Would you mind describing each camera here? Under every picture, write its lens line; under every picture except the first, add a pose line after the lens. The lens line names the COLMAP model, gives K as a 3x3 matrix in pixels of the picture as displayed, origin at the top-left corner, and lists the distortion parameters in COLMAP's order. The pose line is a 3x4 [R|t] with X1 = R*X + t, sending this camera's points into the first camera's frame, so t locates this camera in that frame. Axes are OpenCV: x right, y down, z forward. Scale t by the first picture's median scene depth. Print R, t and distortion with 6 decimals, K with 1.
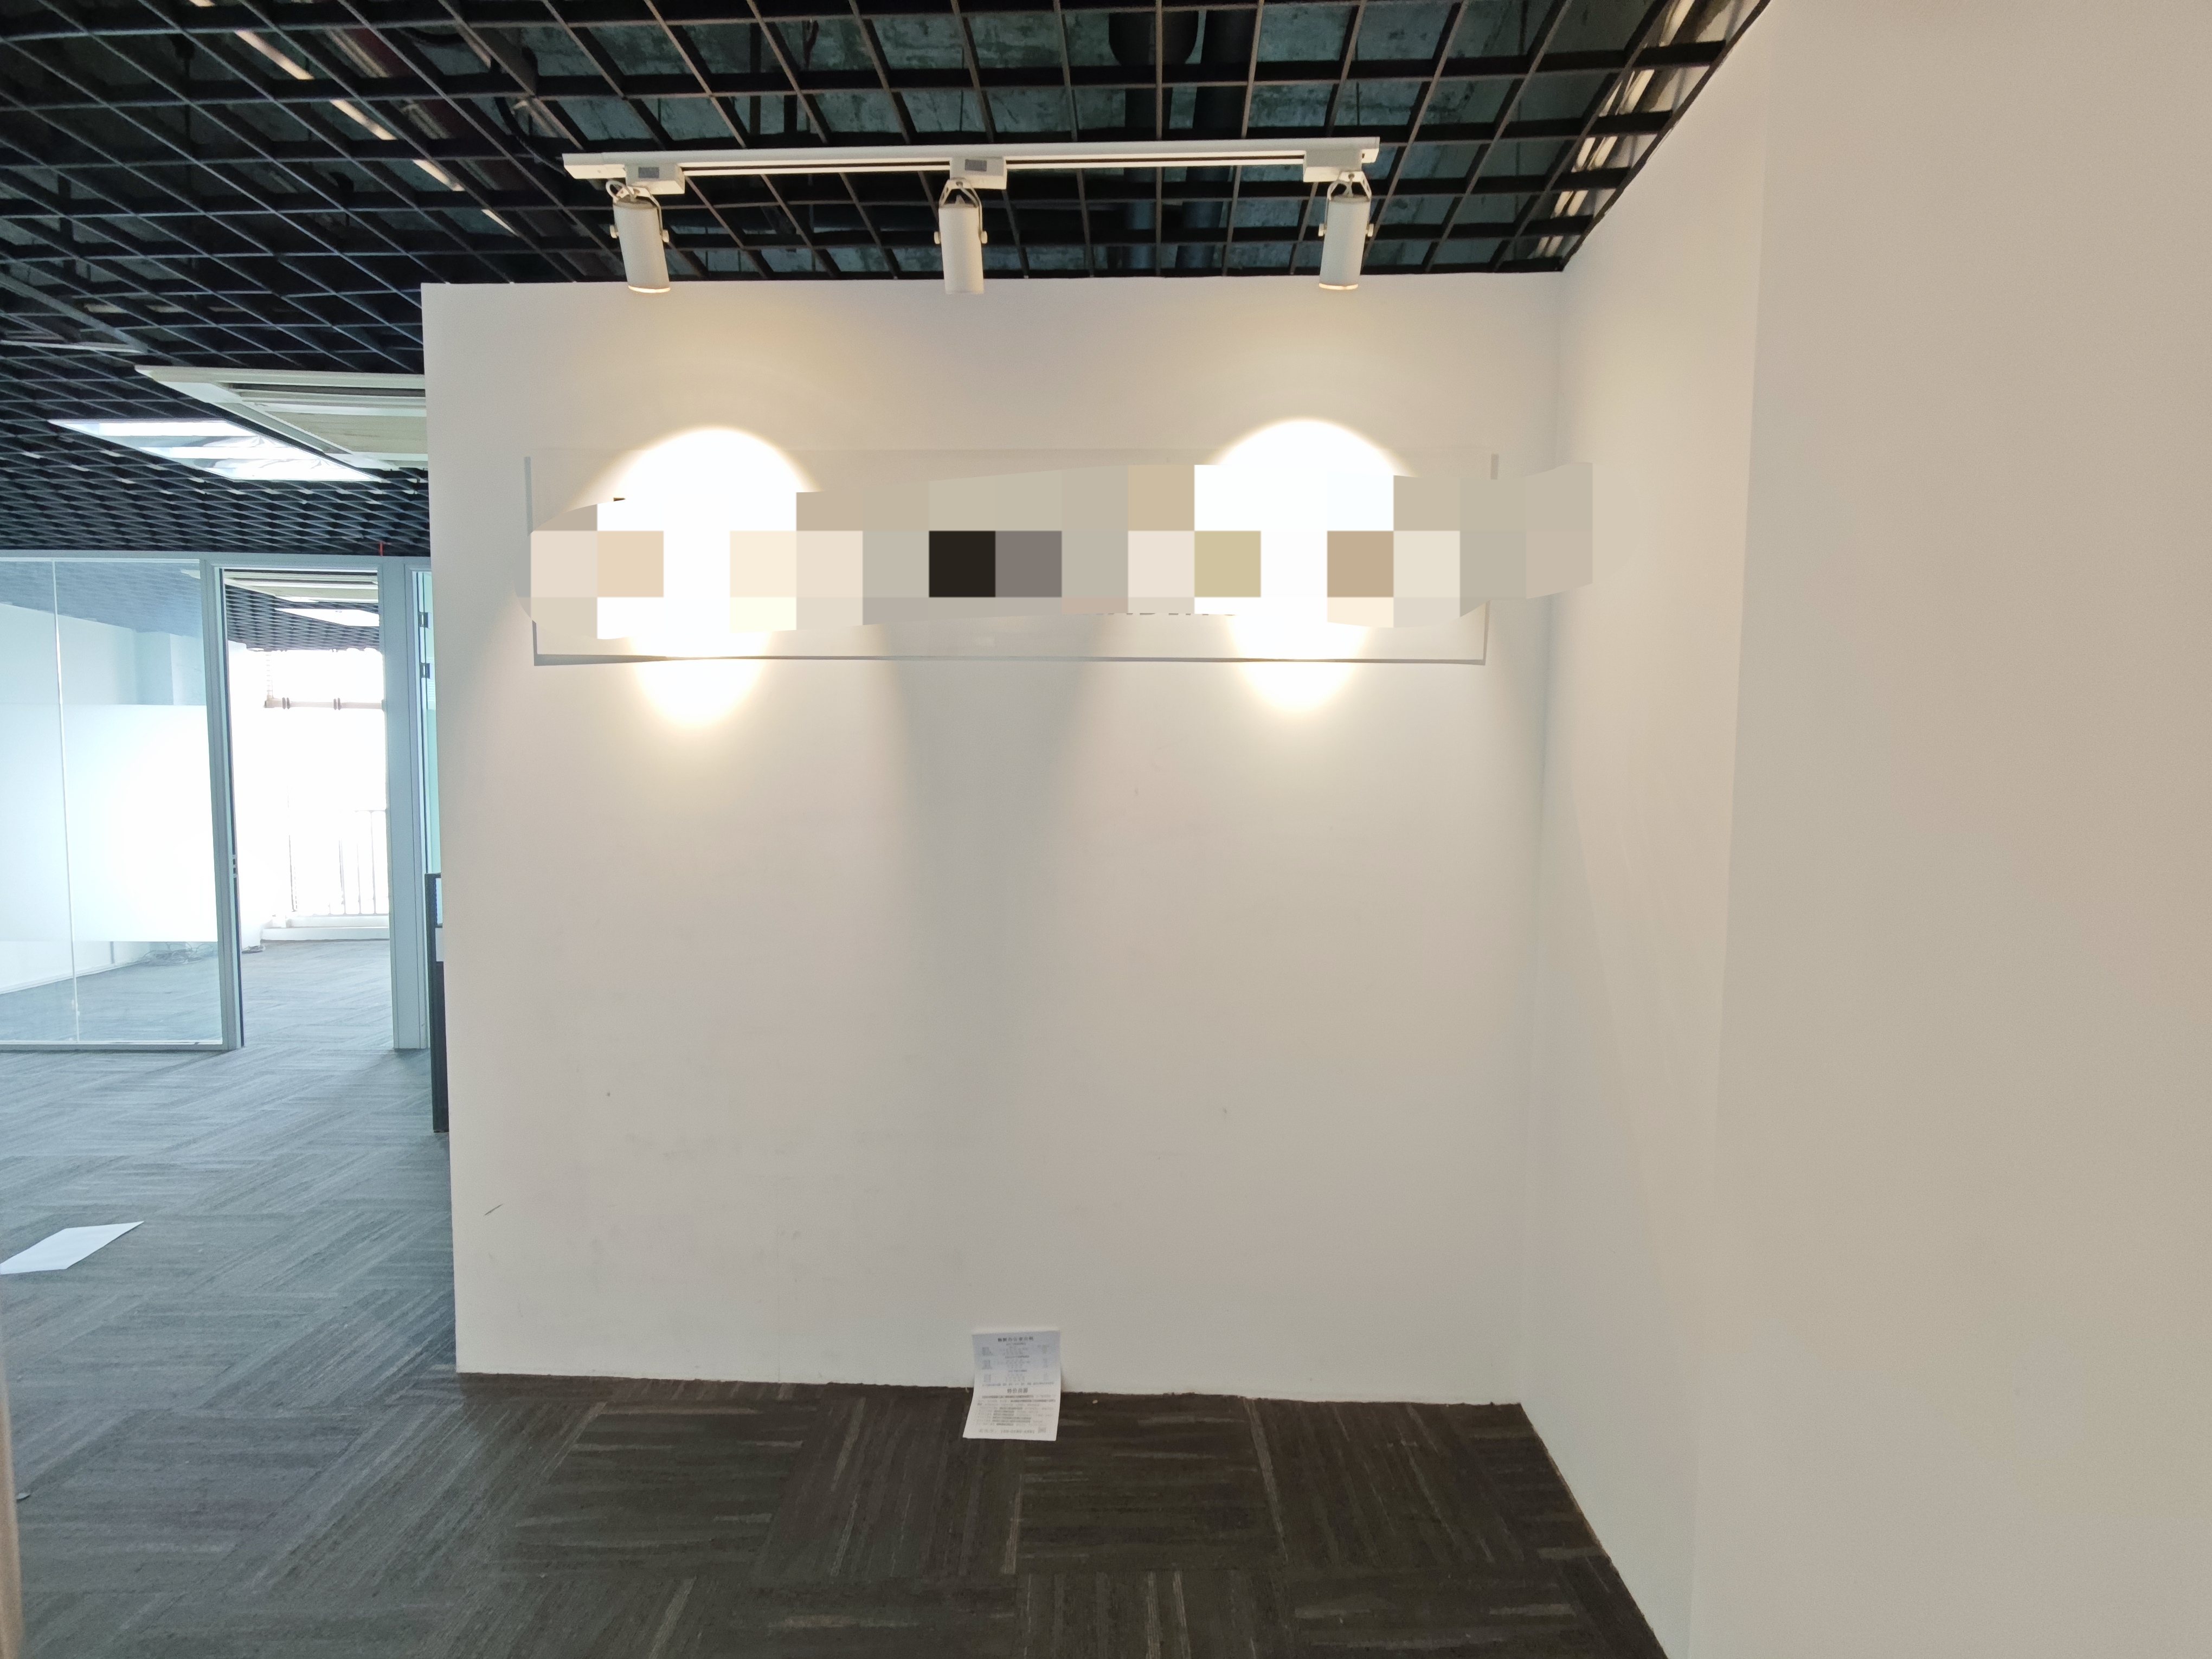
lens RADIAL K [[902.7, 0, 1111.3], [0, 902.7, 825.7], [0, 0, 1]] dist [0.001046, 0.000870]
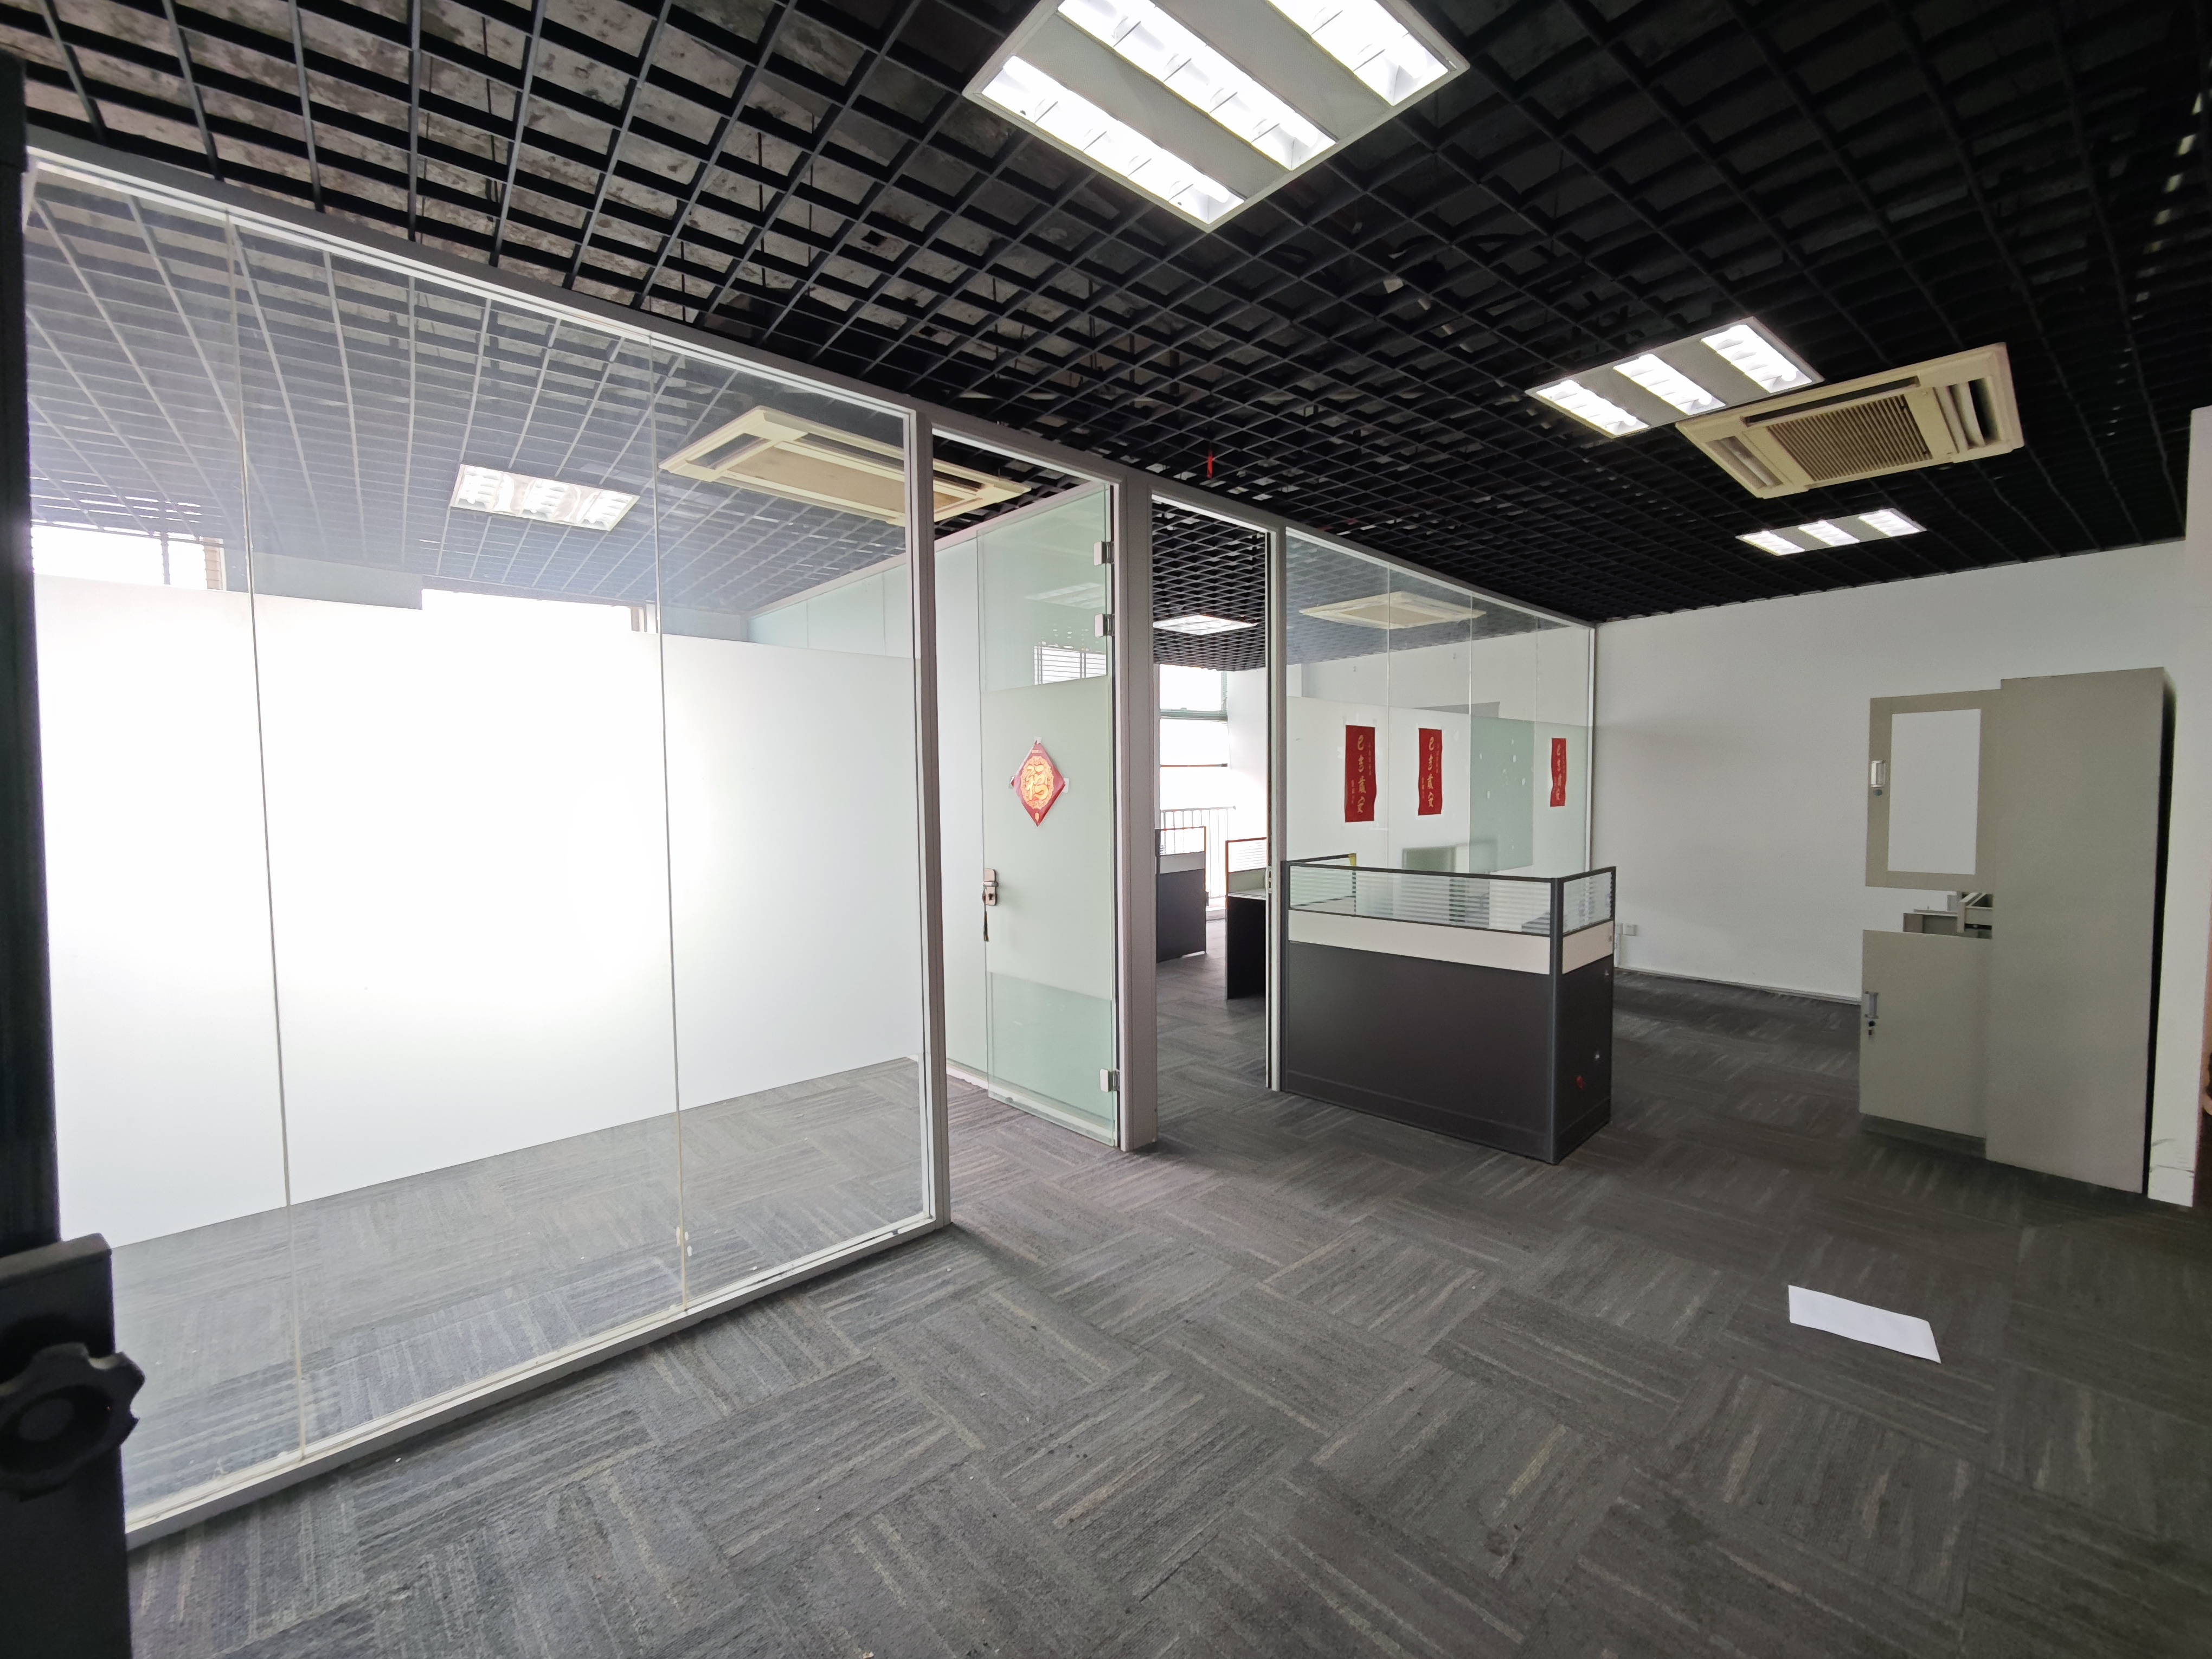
lens RADIAL K [[902.7, 0, 1111.3], [0, 902.7, 825.7], [0, 0, 1]] dist [0.001046, 0.000870]
pose [[0.757508, -0.046721, 0.651152, -1.739523], [0.049586, 0.998672, 0.013971, -0.034053], [-0.650940, 0.021705, 0.758819, 0.631259]]
